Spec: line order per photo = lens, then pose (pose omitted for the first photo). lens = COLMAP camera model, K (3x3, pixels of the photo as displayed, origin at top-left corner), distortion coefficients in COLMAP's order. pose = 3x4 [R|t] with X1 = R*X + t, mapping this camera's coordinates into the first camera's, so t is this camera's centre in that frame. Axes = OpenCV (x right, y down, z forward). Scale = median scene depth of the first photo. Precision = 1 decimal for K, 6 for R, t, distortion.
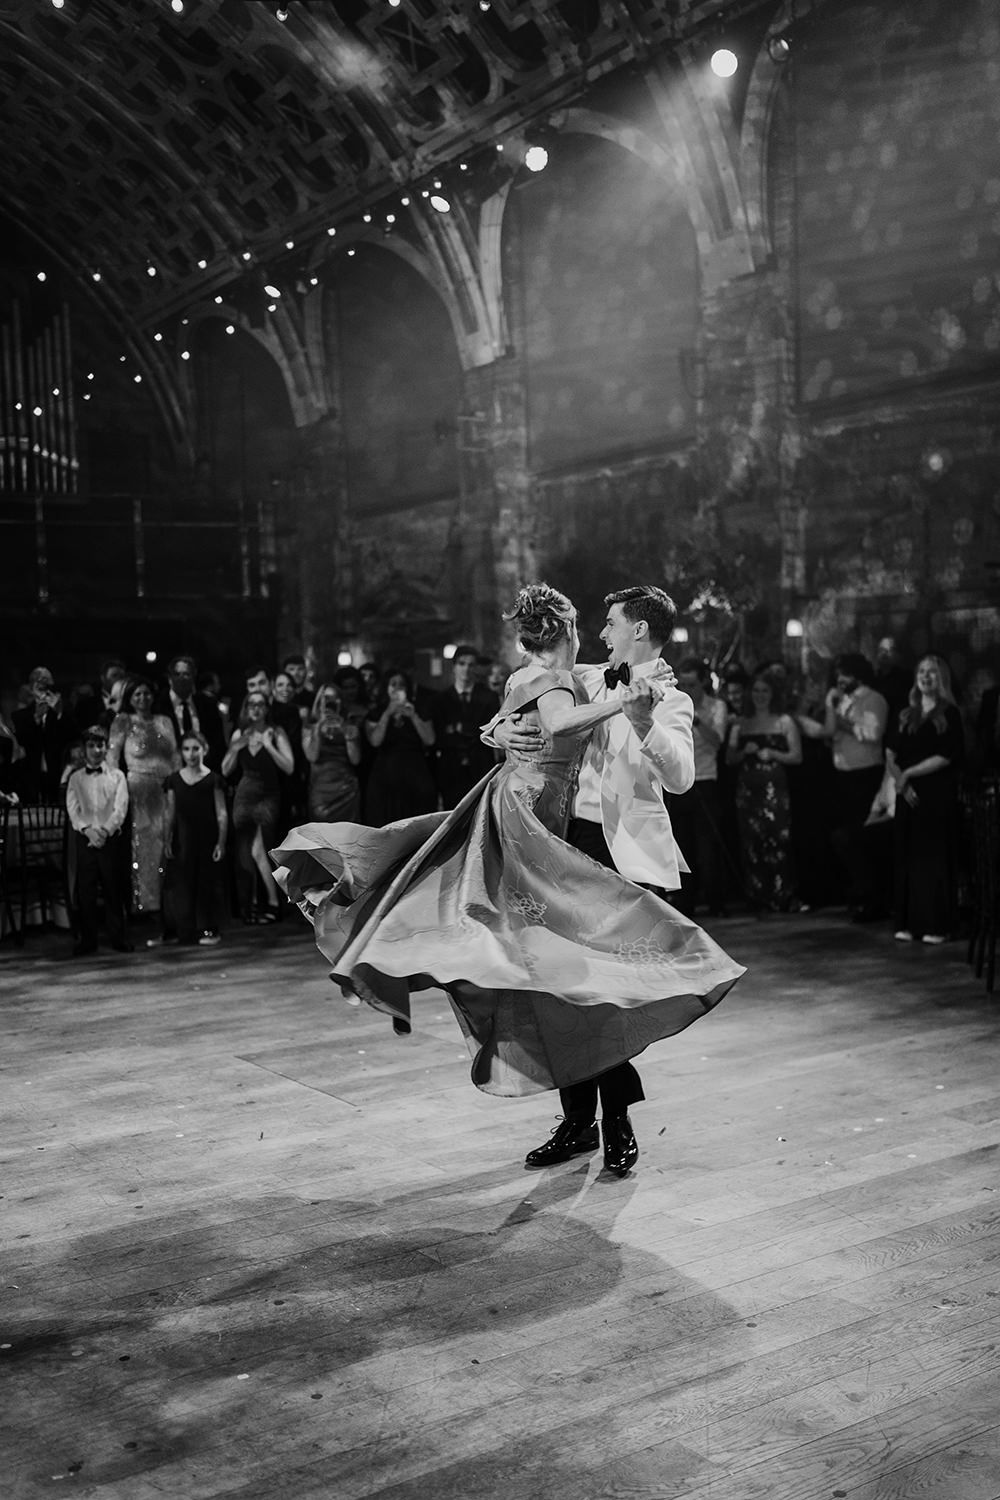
lens RADIAL K [[1592.4, 0, 499.5], [0, 1592.4, 859.2], [0, 0, 1]] dist [0.001415, 0.018596]
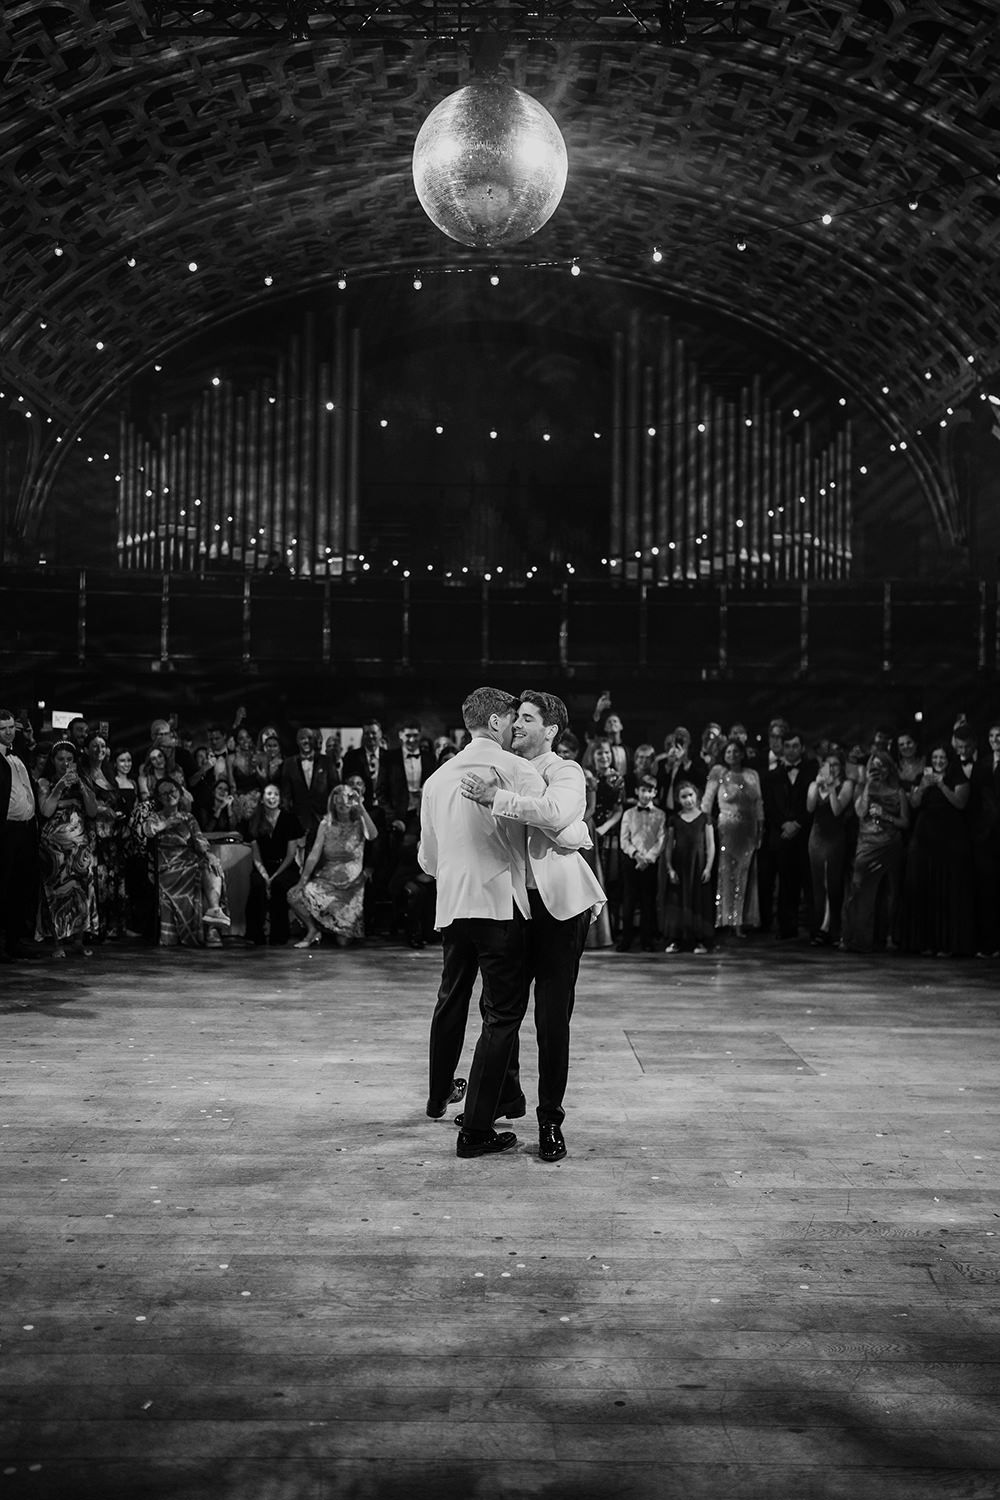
lens RADIAL K [[1452.9, 0, 458.9], [0, 1452.9, 746.3], [0, 0, 1]] dist [-0.009566, 0.153776]
pose [[0.816836, 0.036925, -0.575687, 0.148630], [-0.094875, 0.992959, -0.070928, -0.004098], [0.569015, 0.112555, 0.814588, -0.027090]]
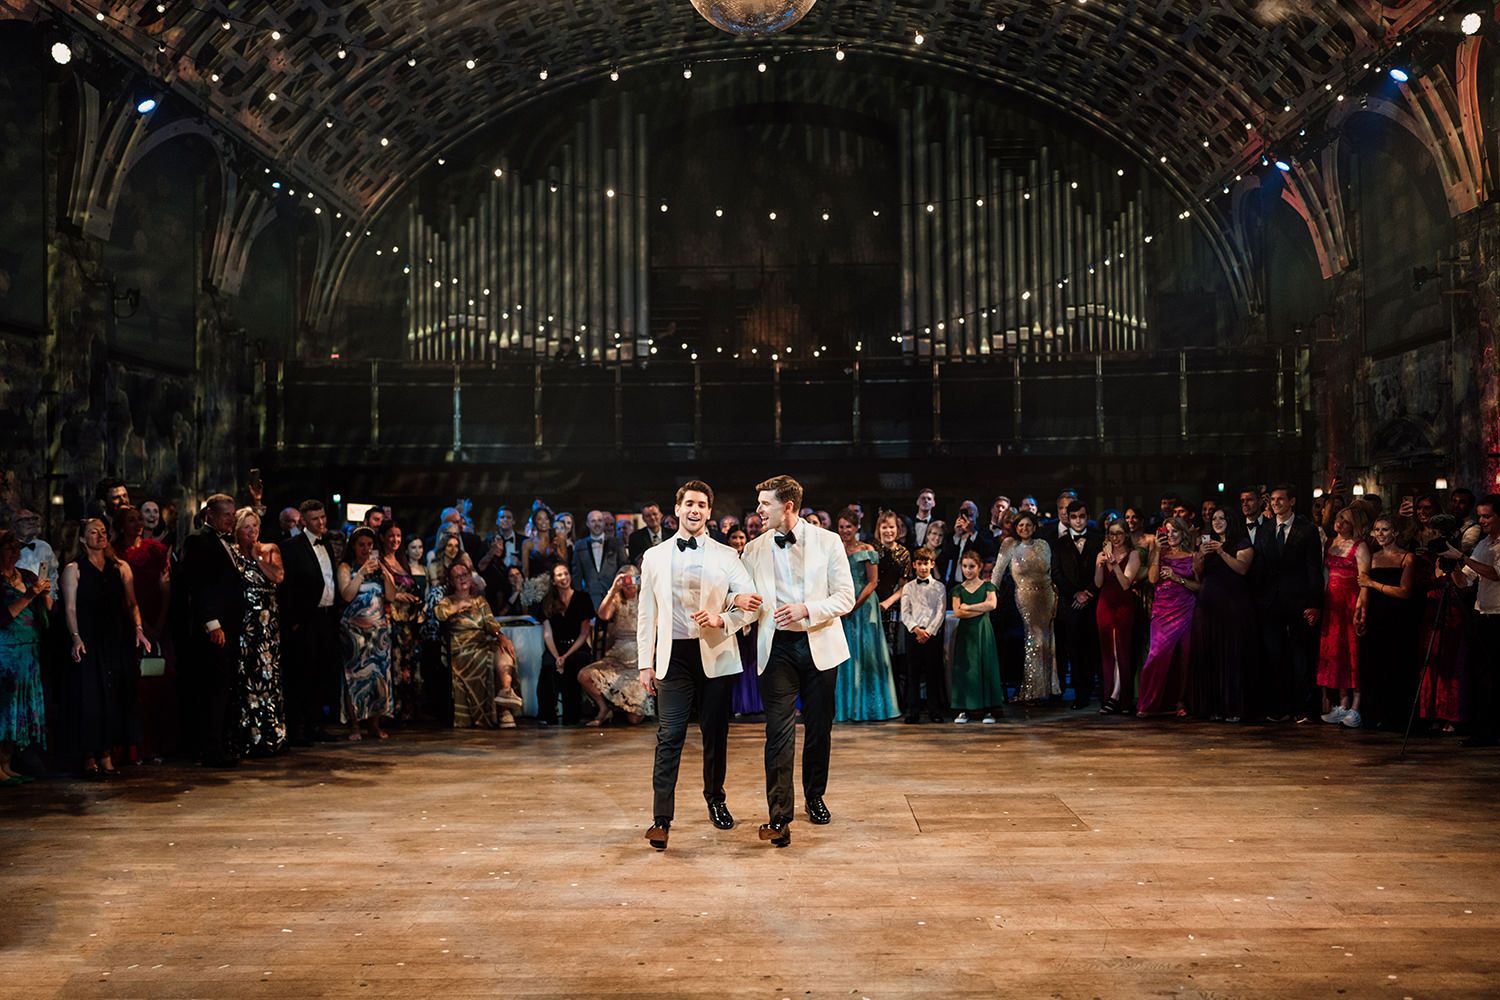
lens RADIAL K [[1472.7, 0, 720.8], [0, 1472.7, 497.6], [0, 0, 1]] dist [-0.006814, 0.143817]
pose [[0.802322, 0.002541, -0.596886, 0.157873], [-0.071170, 0.993264, -0.091437, -0.001856], [0.592633, 0.115843, 0.797099, -0.032966]]
